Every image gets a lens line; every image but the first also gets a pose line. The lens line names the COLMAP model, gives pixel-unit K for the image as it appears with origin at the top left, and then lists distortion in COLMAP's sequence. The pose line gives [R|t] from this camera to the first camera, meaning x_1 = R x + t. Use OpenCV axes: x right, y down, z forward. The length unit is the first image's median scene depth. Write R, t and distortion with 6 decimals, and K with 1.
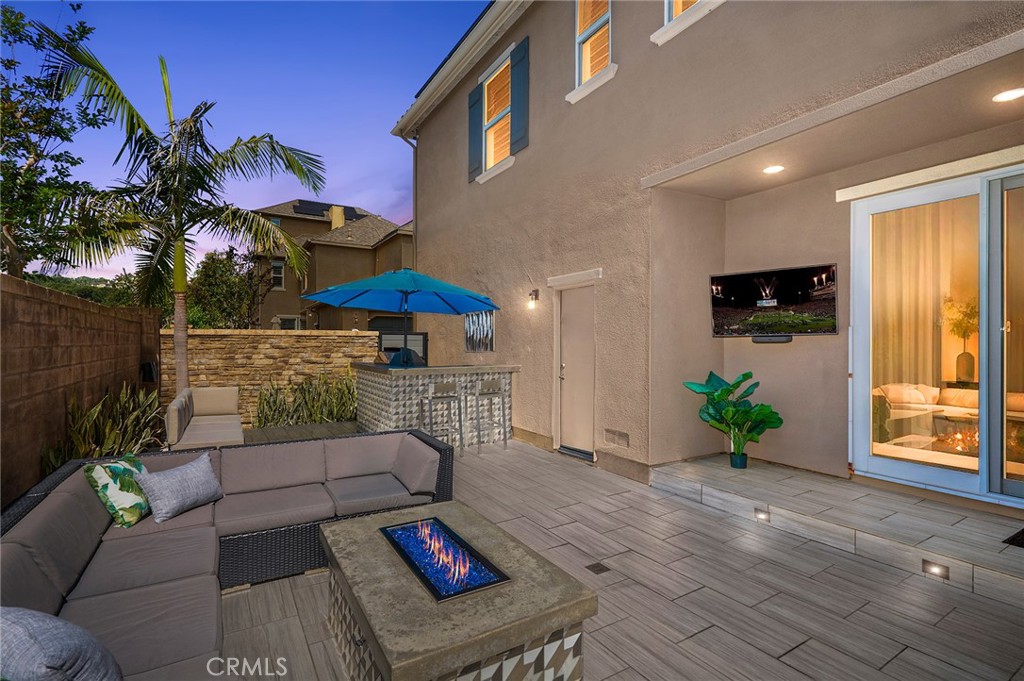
lens RADIAL K [[482.1, 0, 509.0], [0, 482.1, 343.7], [0, 0, 1]] dist [0.003216, -0.000360]
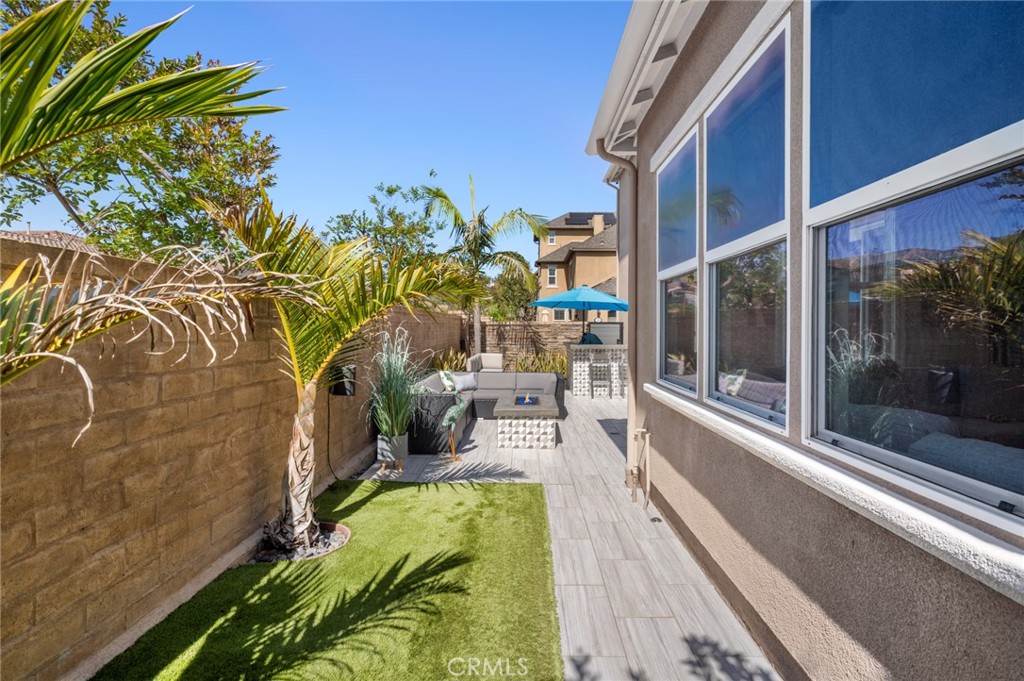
lens RADIAL K [[482.1, 0, 513.5], [0, 482.1, 334.1], [0, 0, 1]] dist [0.003216, -0.000360]
pose [[0.844899, 0.010291, -0.534827, 0.478203], [-0.005372, 0.999928, 0.010754, -0.003984], [0.534899, -0.006213, 0.844893, -0.545463]]
